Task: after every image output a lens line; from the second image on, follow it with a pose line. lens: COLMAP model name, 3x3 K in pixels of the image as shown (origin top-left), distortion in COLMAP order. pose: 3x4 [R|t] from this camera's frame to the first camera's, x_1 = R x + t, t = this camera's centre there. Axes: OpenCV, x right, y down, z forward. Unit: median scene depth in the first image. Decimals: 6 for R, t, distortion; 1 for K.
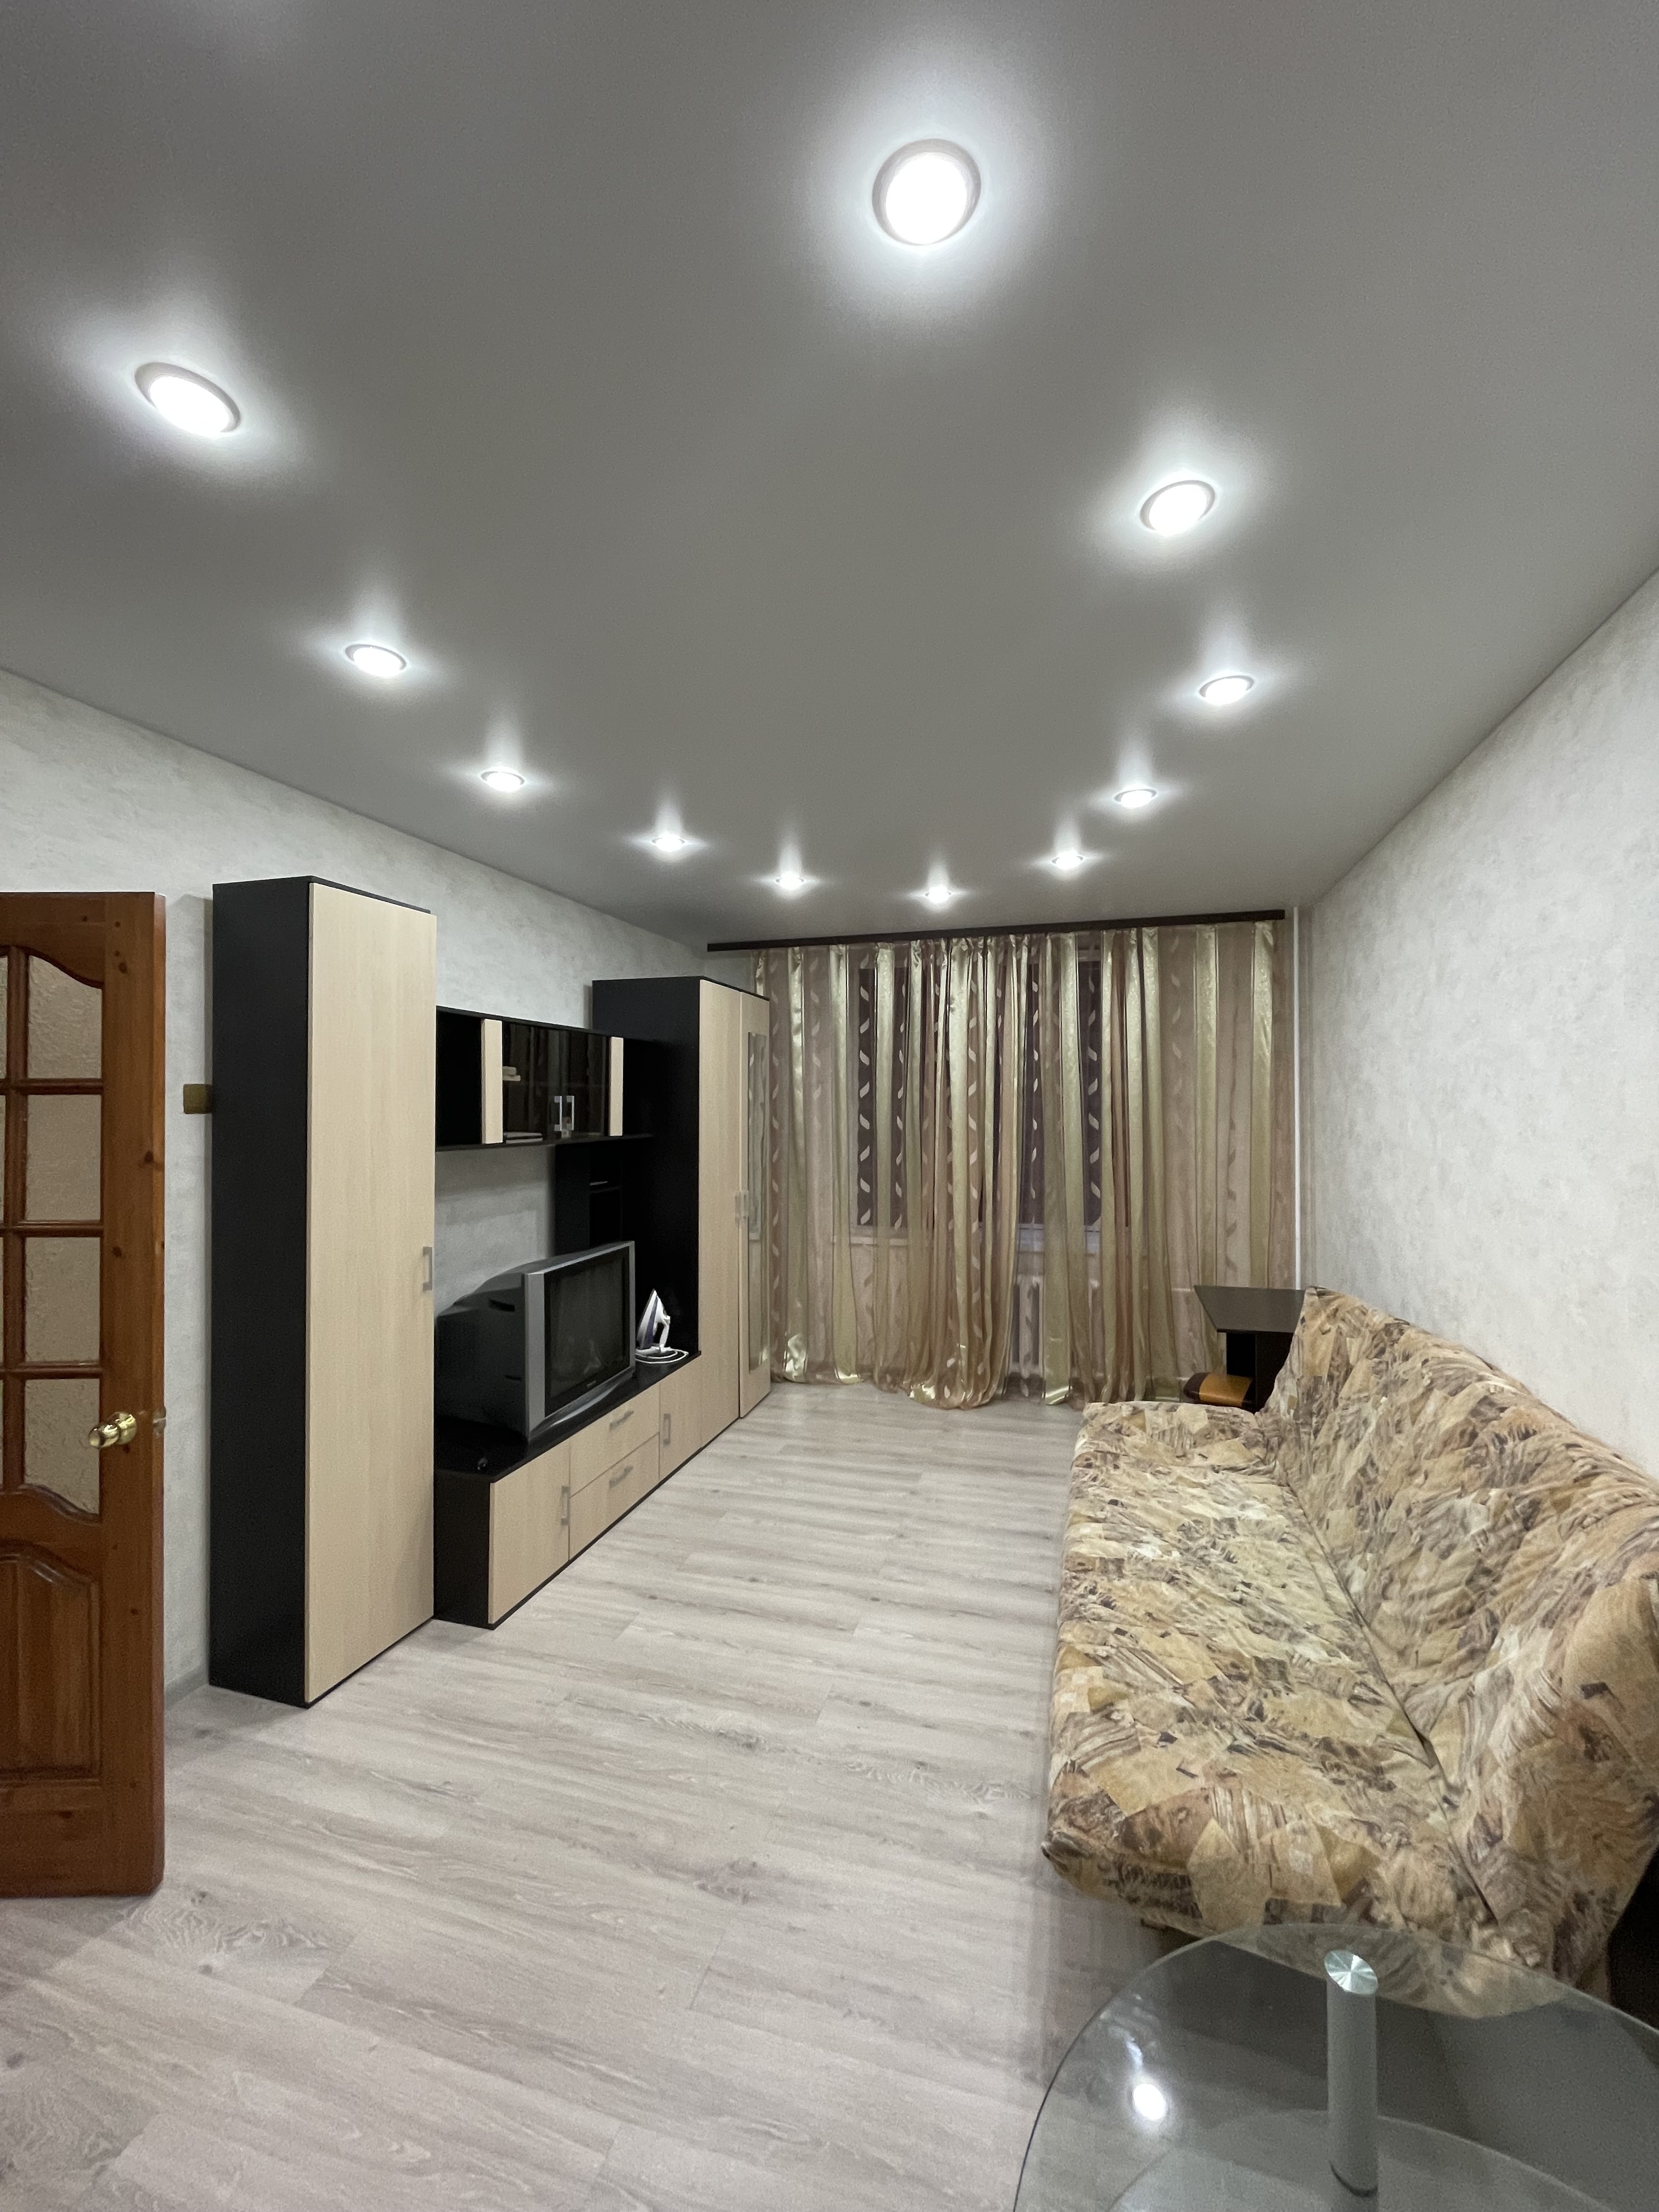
lens RADIAL K [[895.9, 0, 838.6], [0, 895.9, 1111.4], [0, 0, 1]] dist [-0.002924, -0.000256]
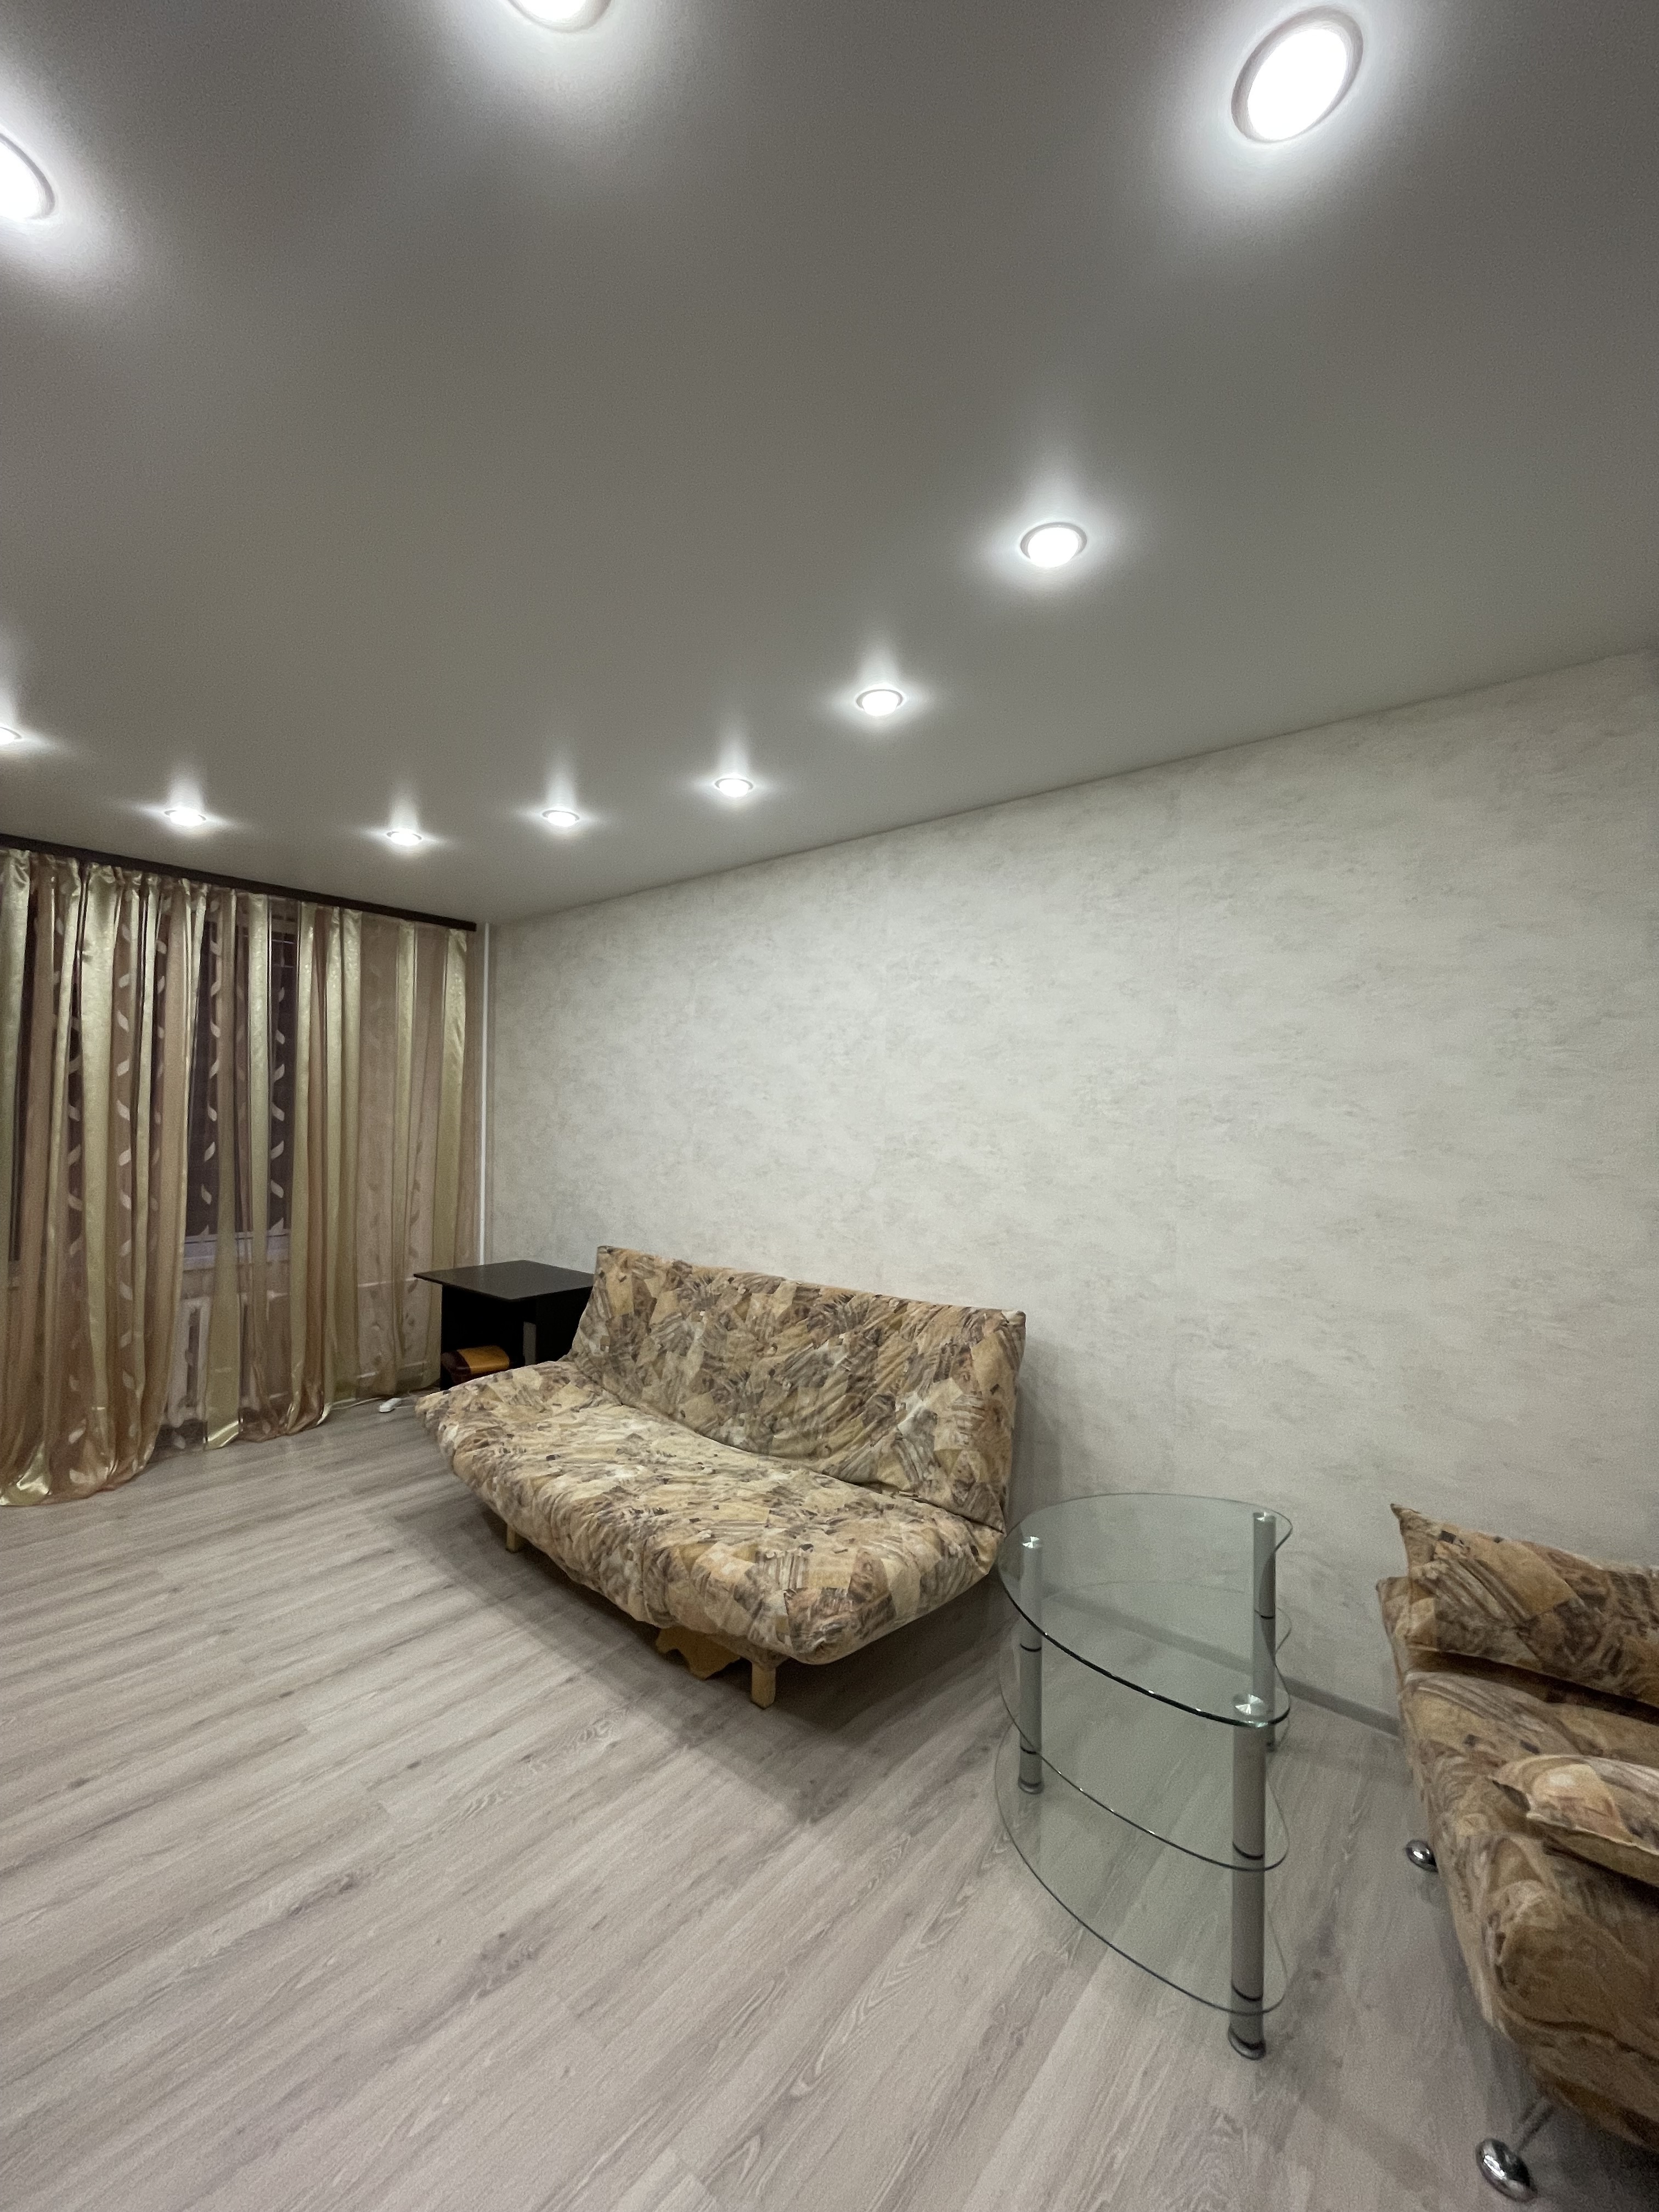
lens RADIAL K [[895.9, 0, 838.8], [0, 895.9, 1108.5], [0, 0, 1]] dist [-0.002924, -0.000256]
pose [[0.394642, 0.019178, 0.918635, -0.557976], [-0.017342, 0.999760, -0.013422, 0.018346], [-0.918671, -0.010634, 0.394880, 0.245710]]
